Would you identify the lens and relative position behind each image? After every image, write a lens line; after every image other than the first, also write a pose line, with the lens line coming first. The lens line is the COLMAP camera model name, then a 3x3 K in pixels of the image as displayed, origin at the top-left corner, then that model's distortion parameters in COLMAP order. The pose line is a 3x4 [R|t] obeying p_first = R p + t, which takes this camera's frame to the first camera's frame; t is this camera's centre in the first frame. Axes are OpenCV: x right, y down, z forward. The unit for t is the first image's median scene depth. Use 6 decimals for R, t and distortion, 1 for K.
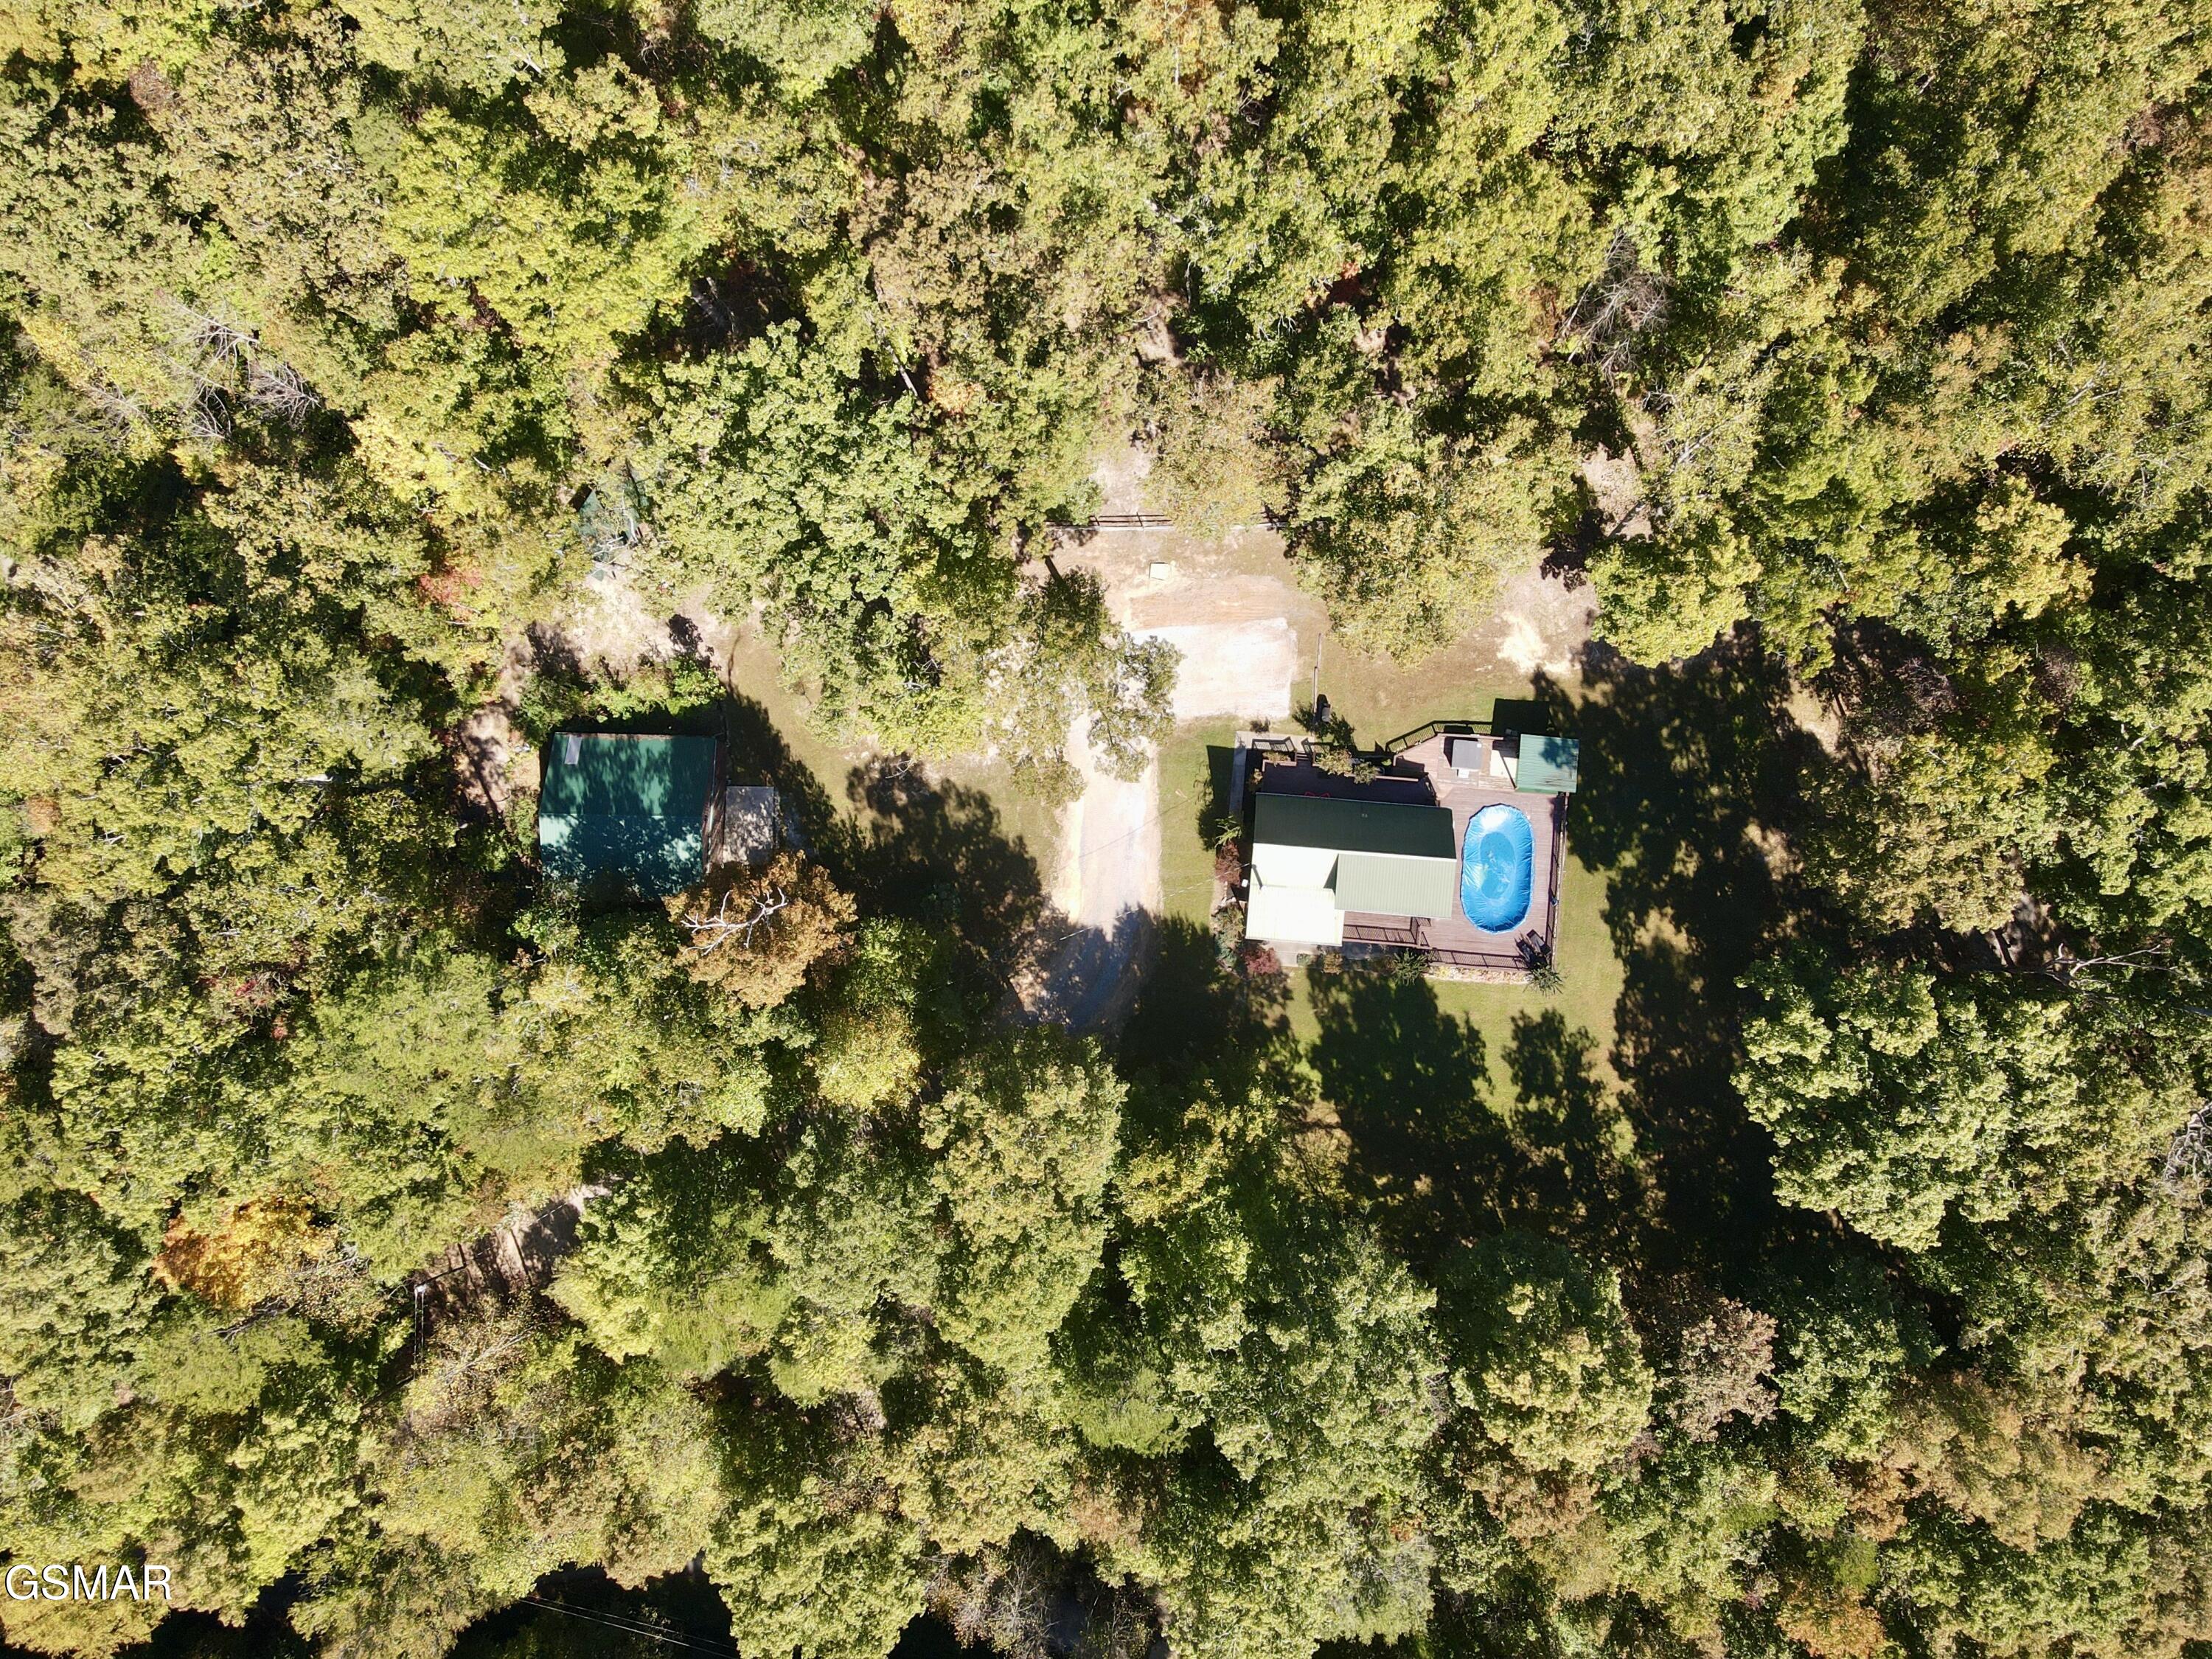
lens RADIAL K [[1625.8, 0, 1089.2], [0, 1625.8, 840.7], [0, 0, 1]] dist [0.007853, 0.007885]
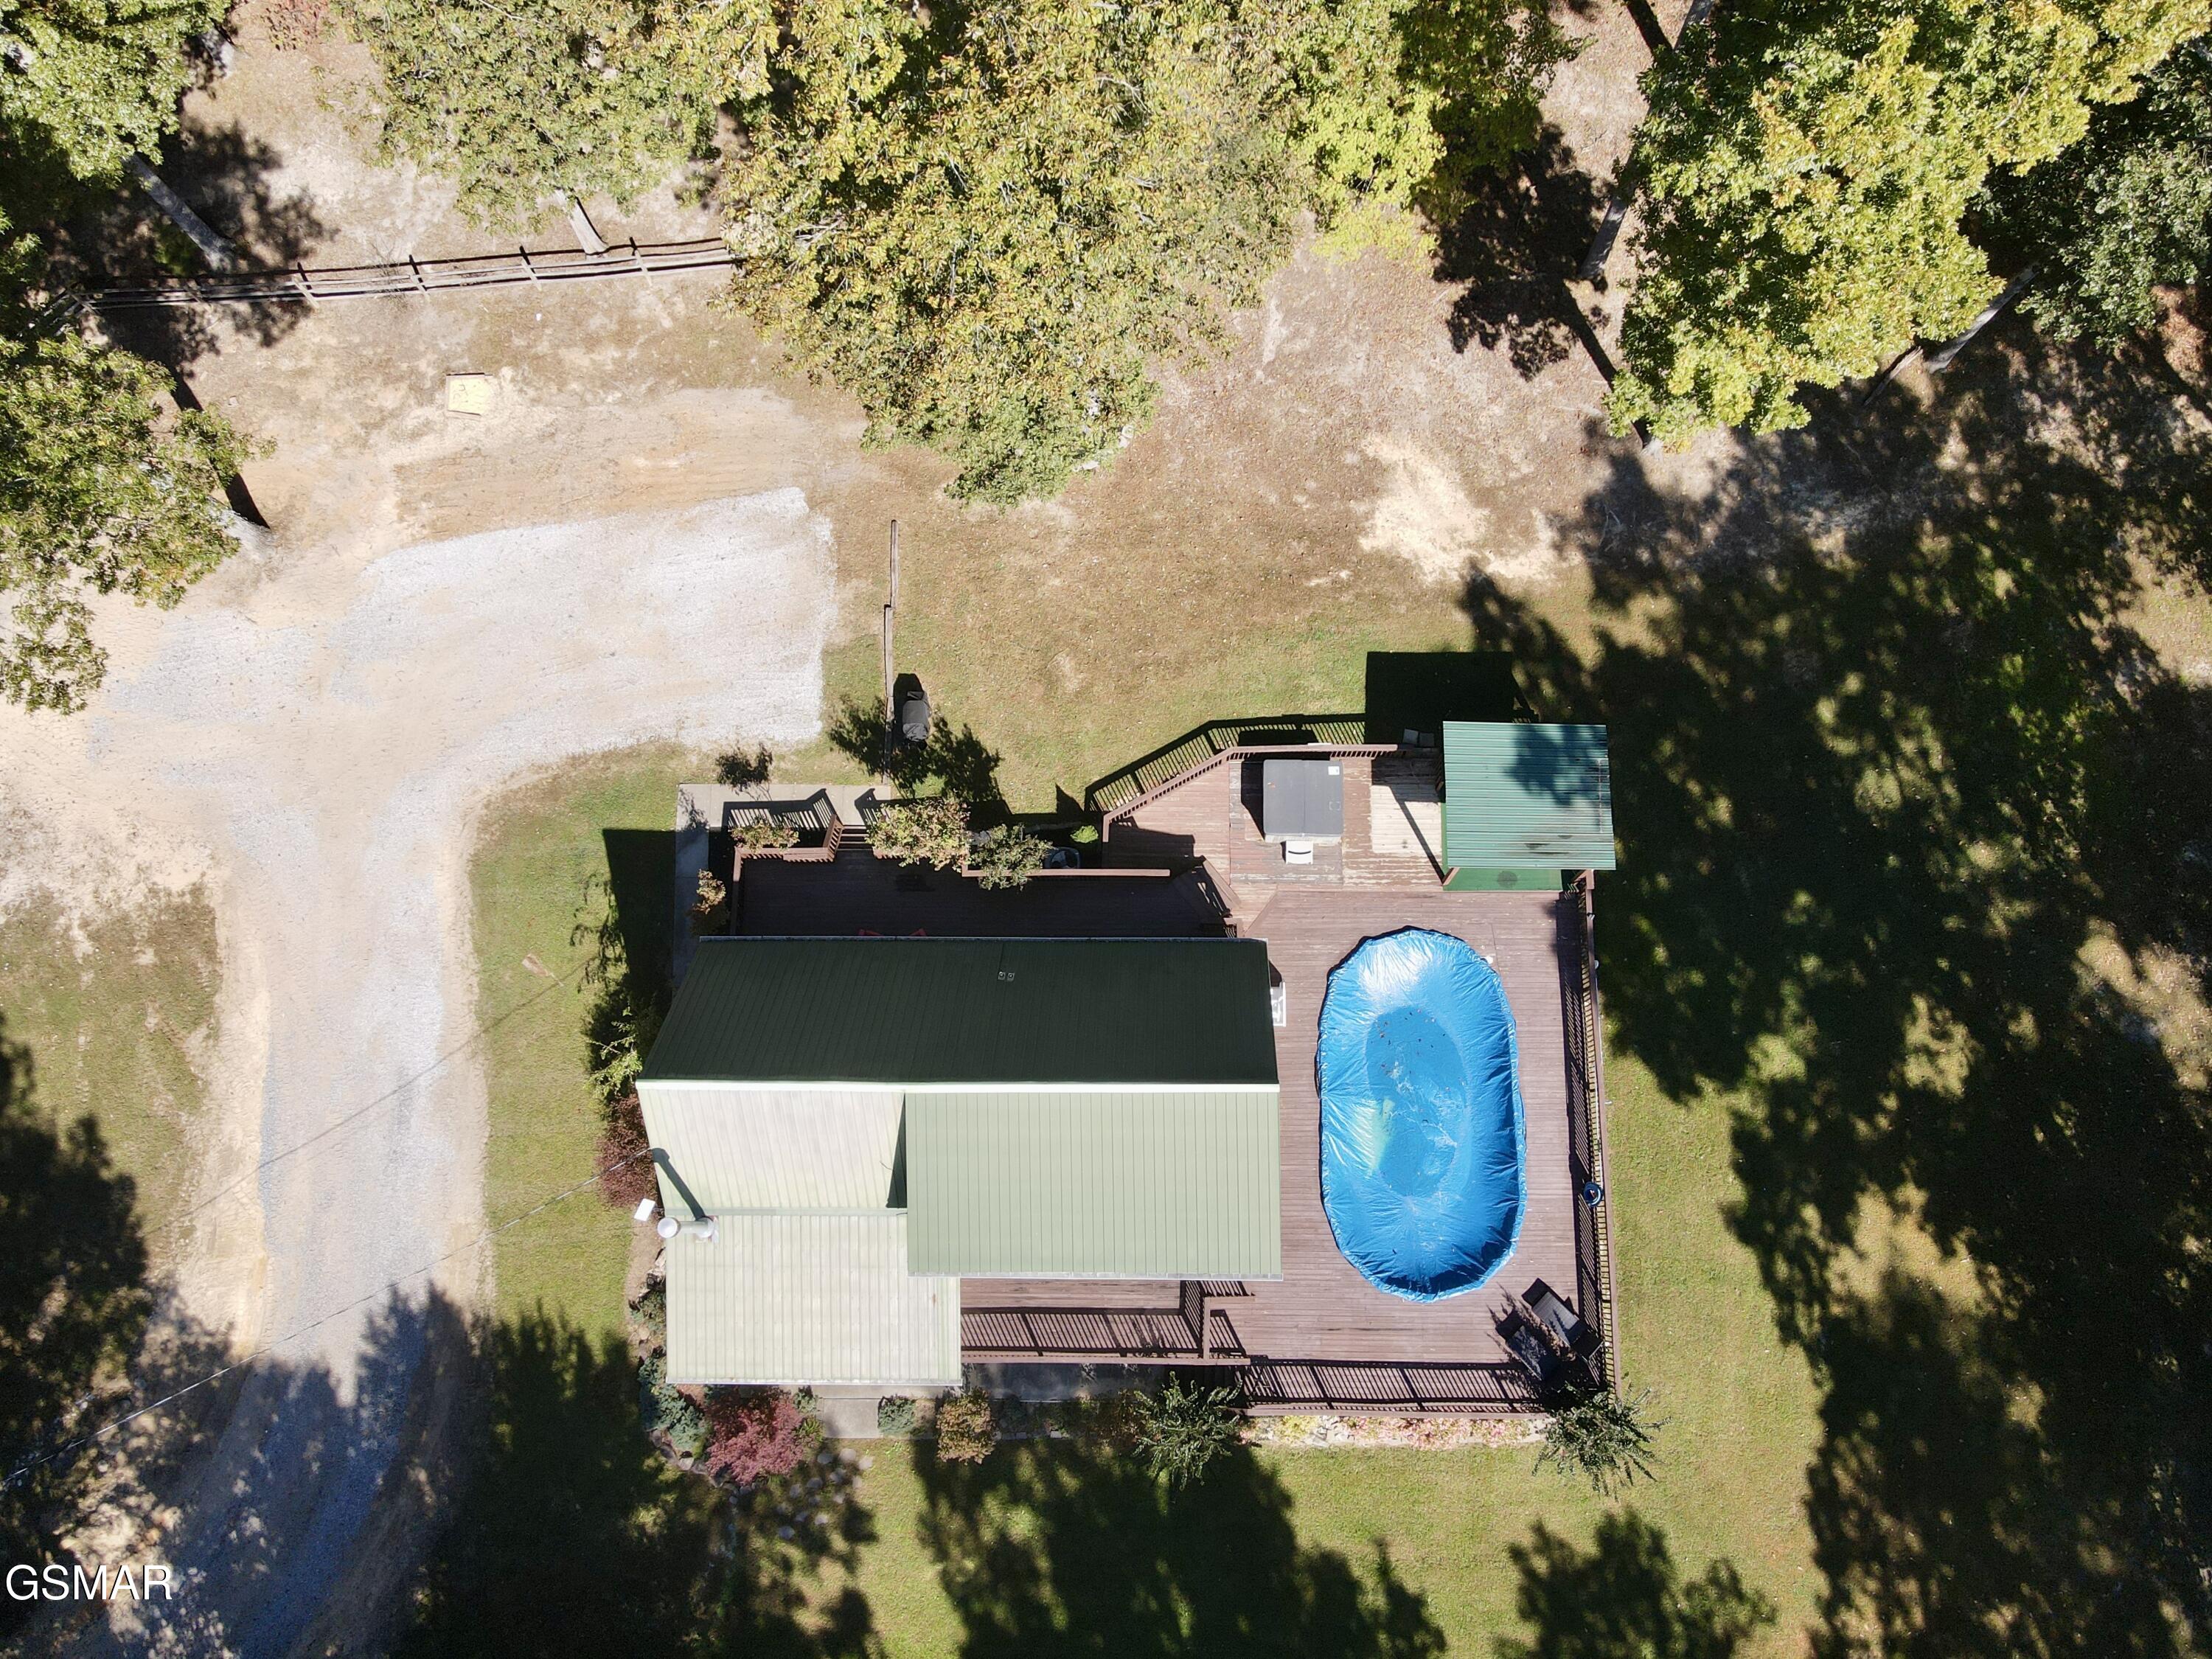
lens RADIAL K [[1625.8, 0, 1110.7], [0, 1625.8, 825.4], [0, 0, 1]] dist [0.007853, 0.007885]
pose [[0.997246, -0.070574, 0.022777, 0.178806], [0.073489, 0.981643, -0.176003, 0.013654], [-0.009937, 0.177192, 0.984126, 0.637133]]
